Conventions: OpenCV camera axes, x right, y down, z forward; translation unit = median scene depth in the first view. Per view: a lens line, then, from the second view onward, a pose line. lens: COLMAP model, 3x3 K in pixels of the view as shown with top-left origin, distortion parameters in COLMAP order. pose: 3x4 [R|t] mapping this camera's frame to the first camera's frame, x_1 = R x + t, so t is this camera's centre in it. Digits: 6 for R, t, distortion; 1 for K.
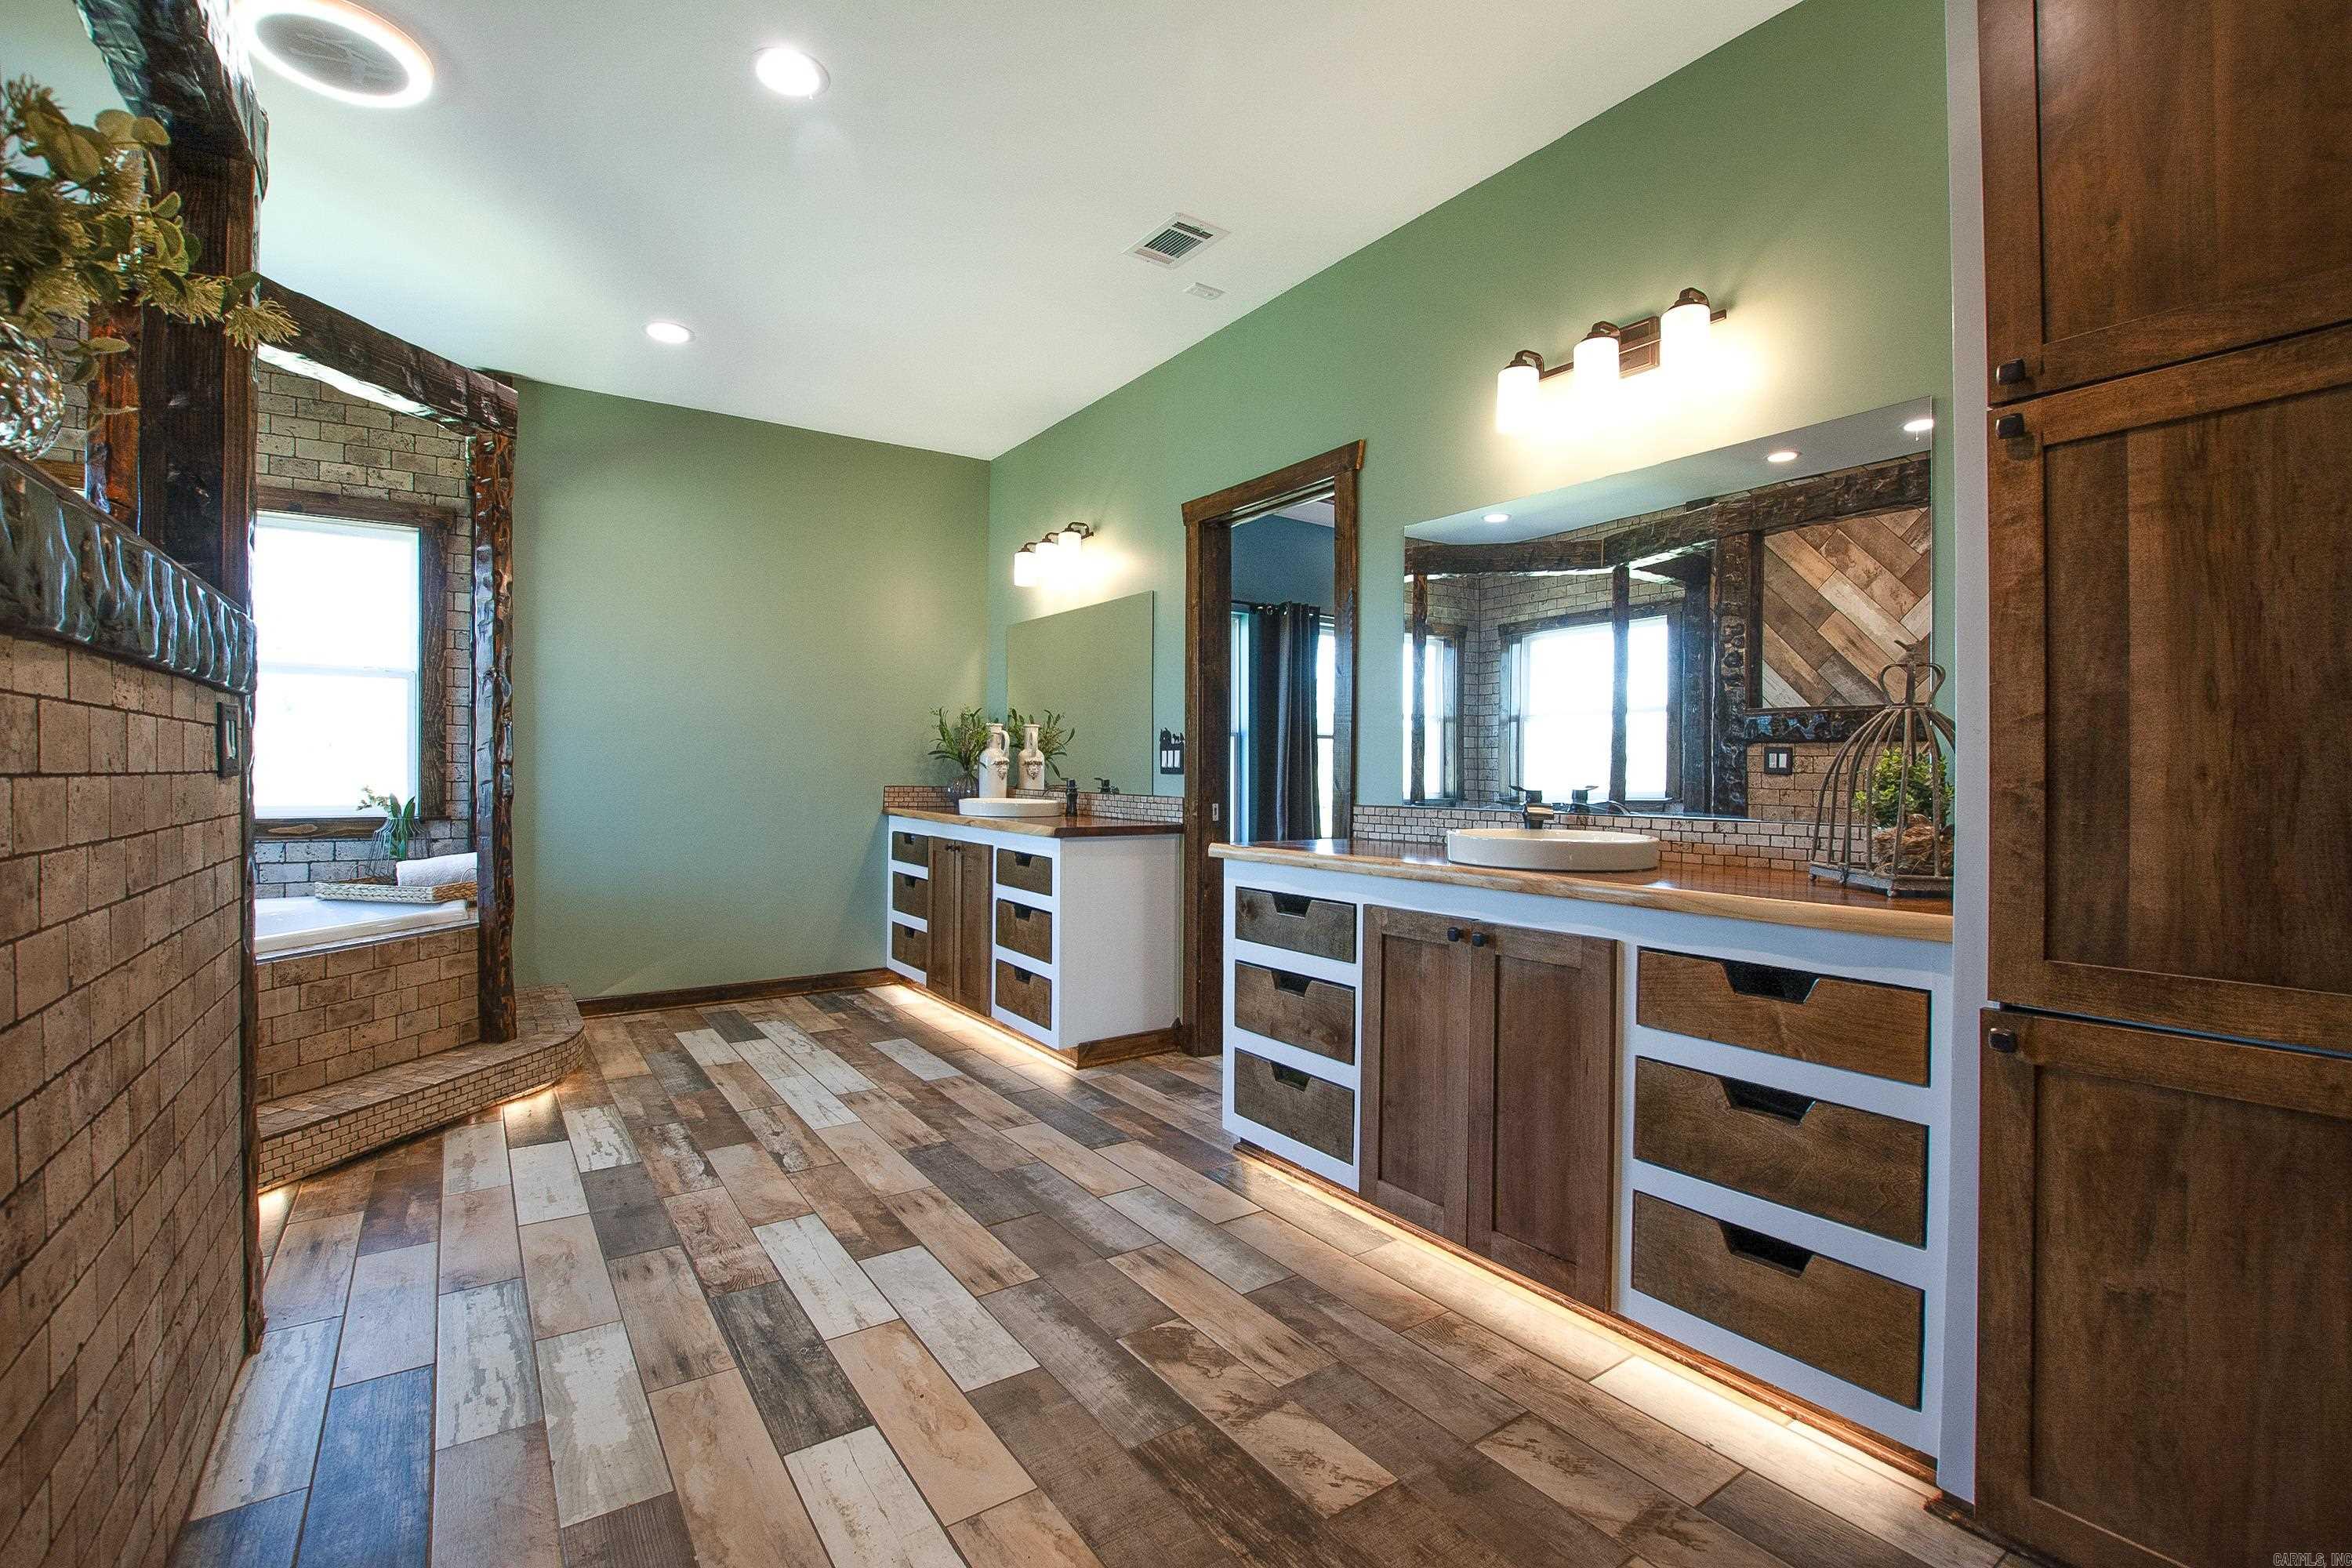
lens RADIAL K [[1062.1, 0, 1196.7], [0, 1062.1, 788.2], [0, 0, 1]] dist [-0.014763, 0.003290]
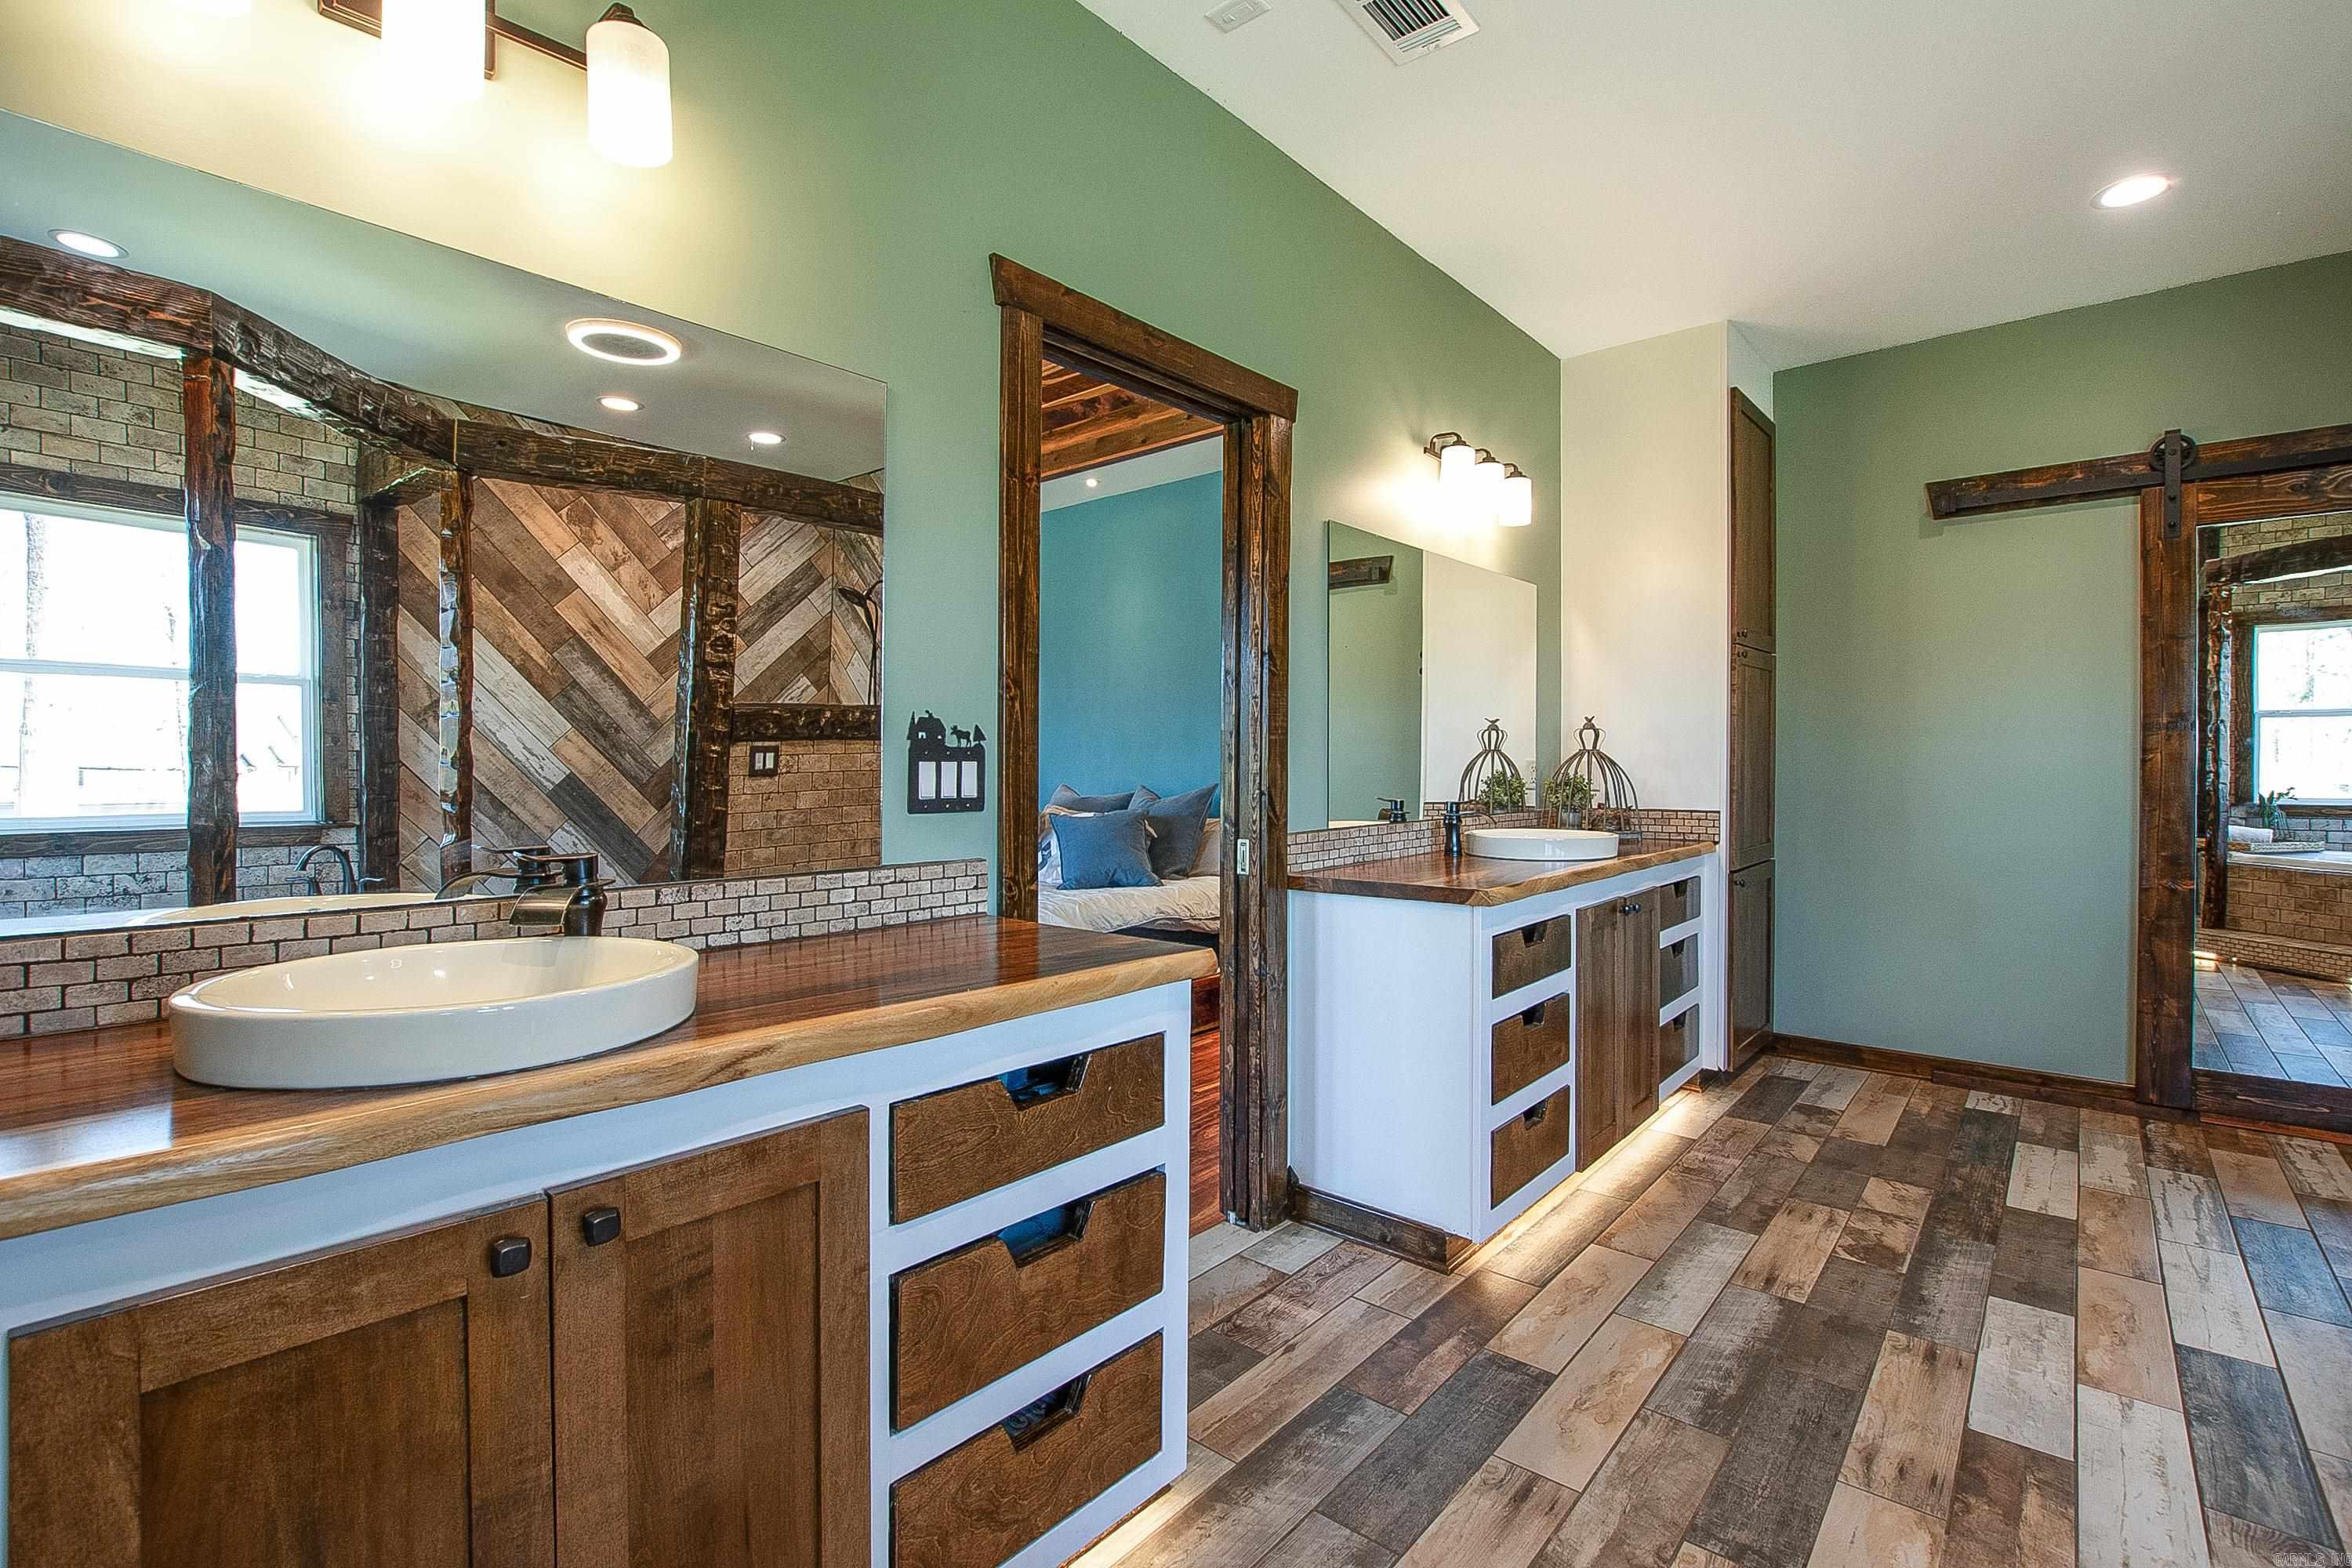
lens RADIAL K [[1062.1, 0, 1193.6], [0, 1062.1, 767.1], [0, 0, 1]] dist [-0.014763, 0.003290]
pose [[-0.262947, -0.008303, 0.964774, -0.785270], [0.007640, 0.999914, 0.010687, -0.059072], [-0.964780, 0.010182, -0.262861, 1.612976]]
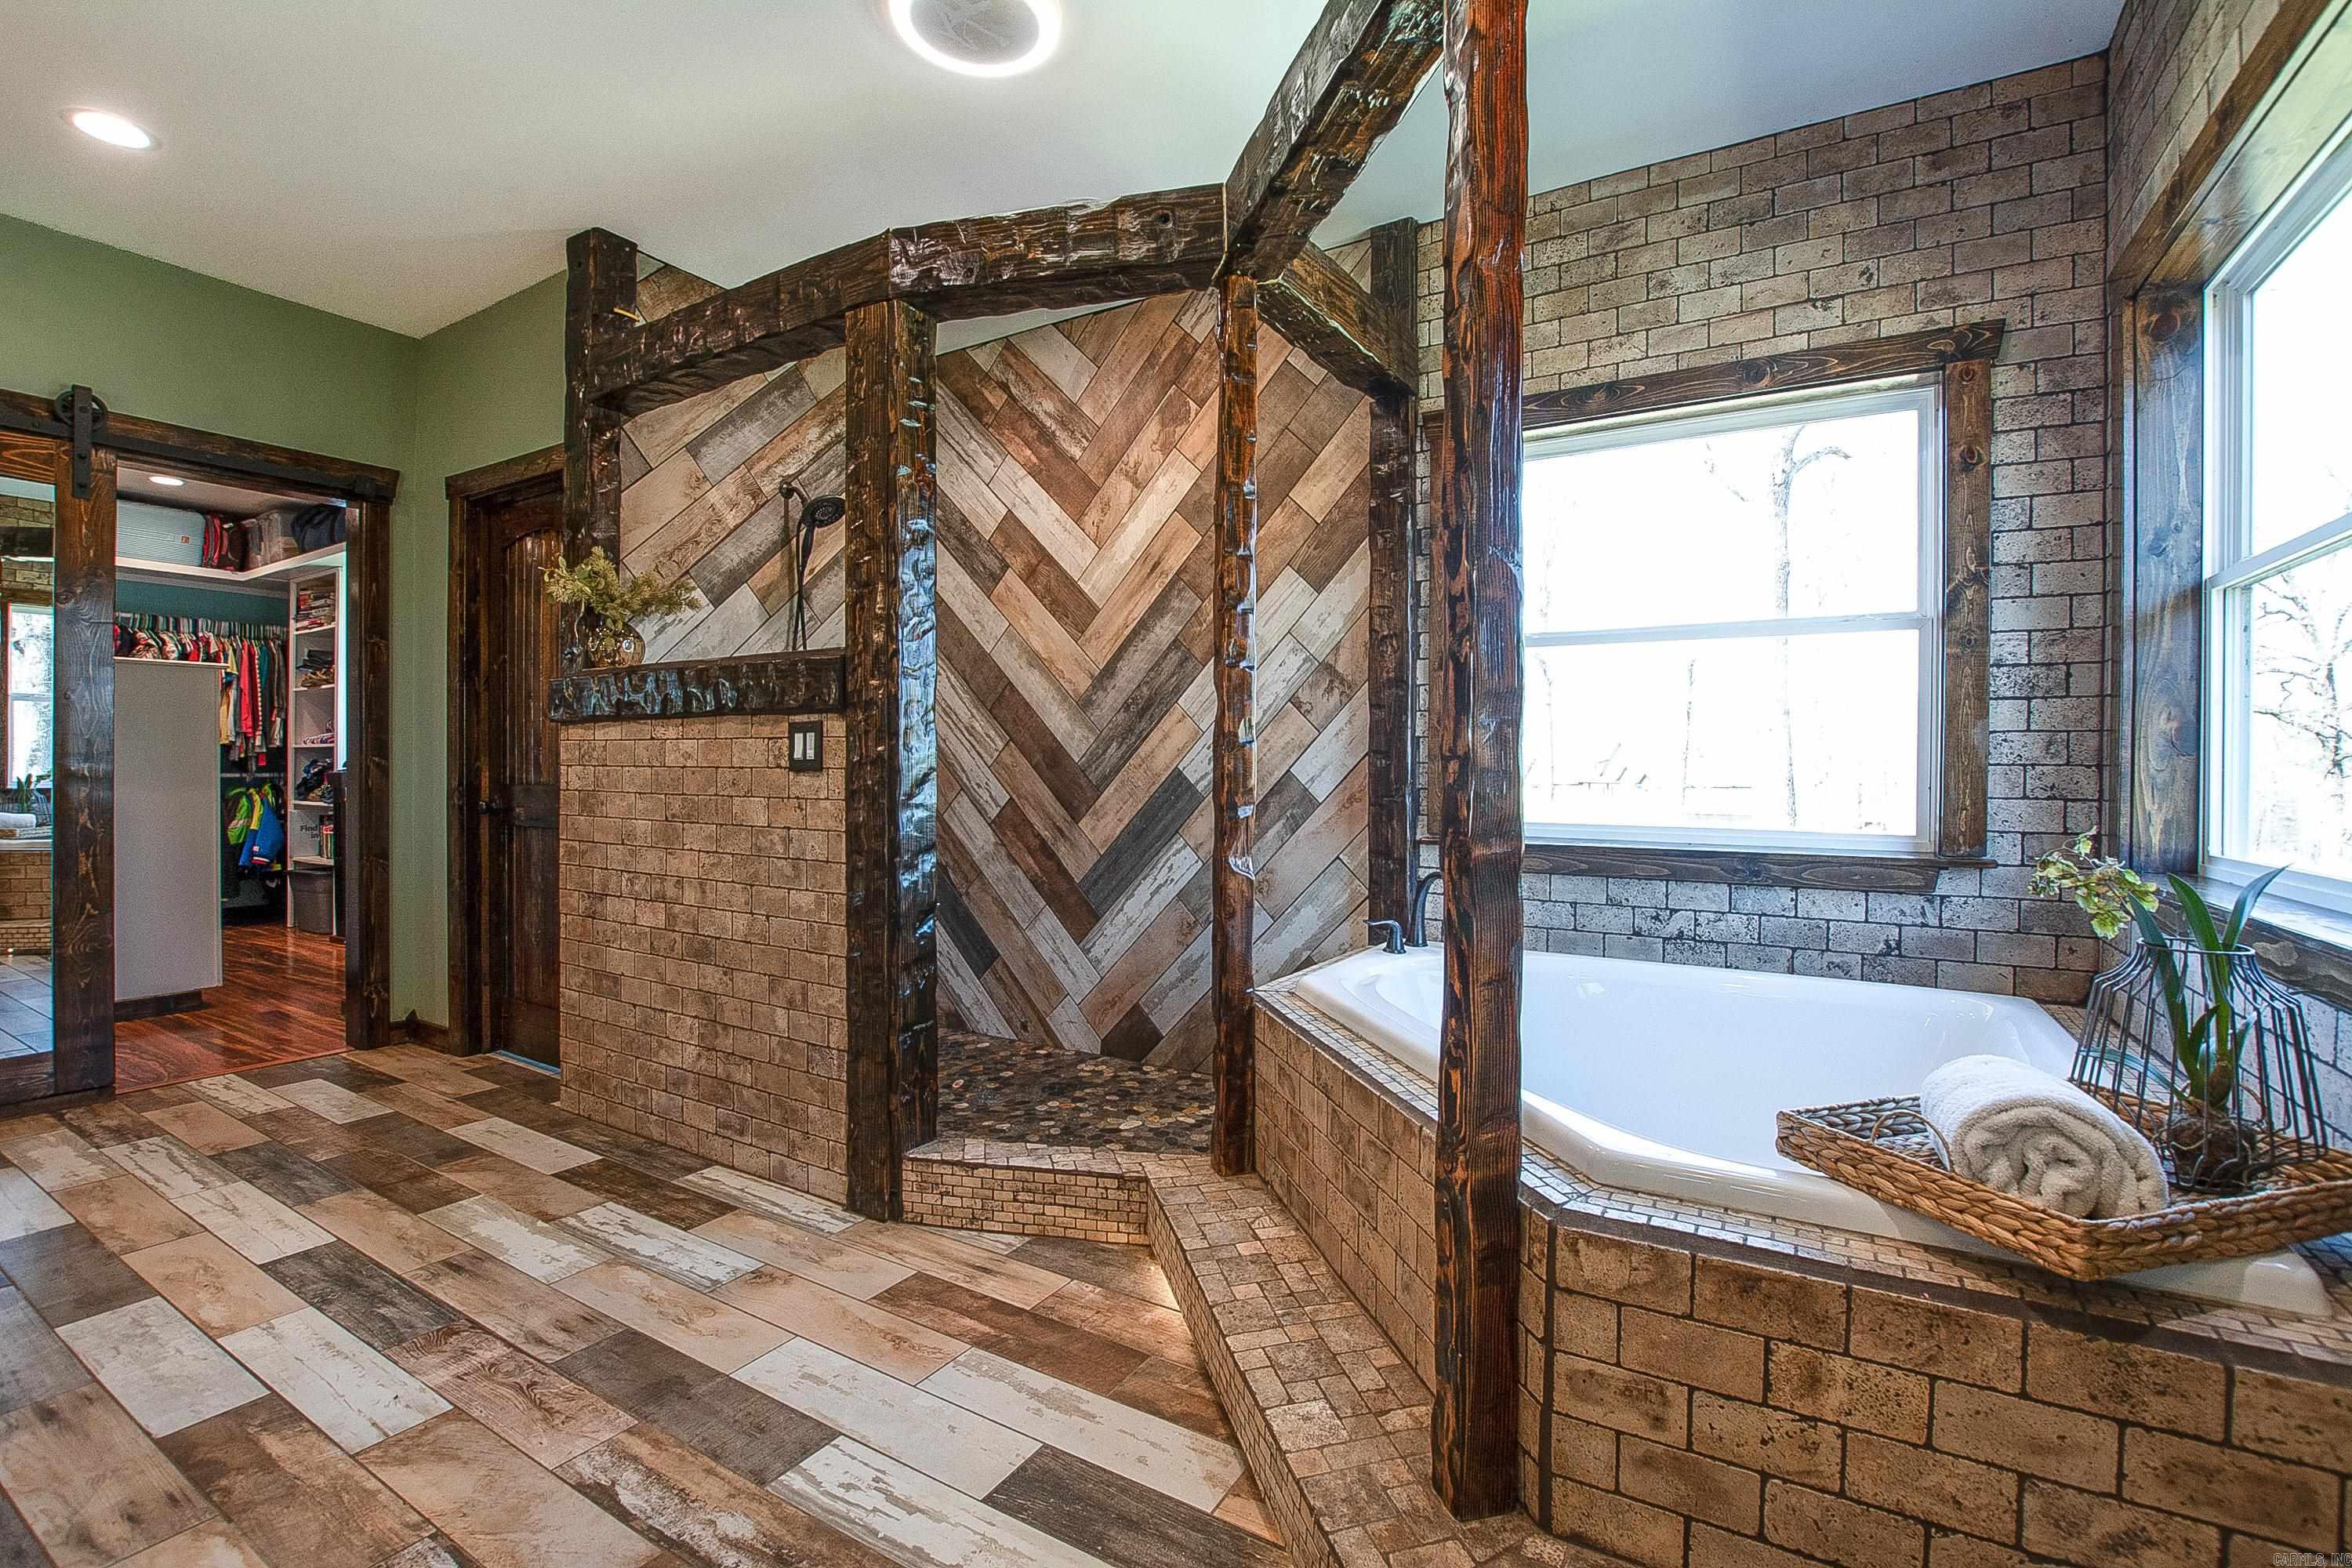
lens RADIAL K [[1062.1, 0, 1169.8], [0, 1062.1, 763.3], [0, 0, 1]] dist [-0.014763, 0.003290]
pose [[-0.925114, -0.003584, -0.379672, -0.570325], [-0.007879, 0.999921, 0.009759, -0.026179], [0.379607, 0.012020, -0.925070, 1.751604]]
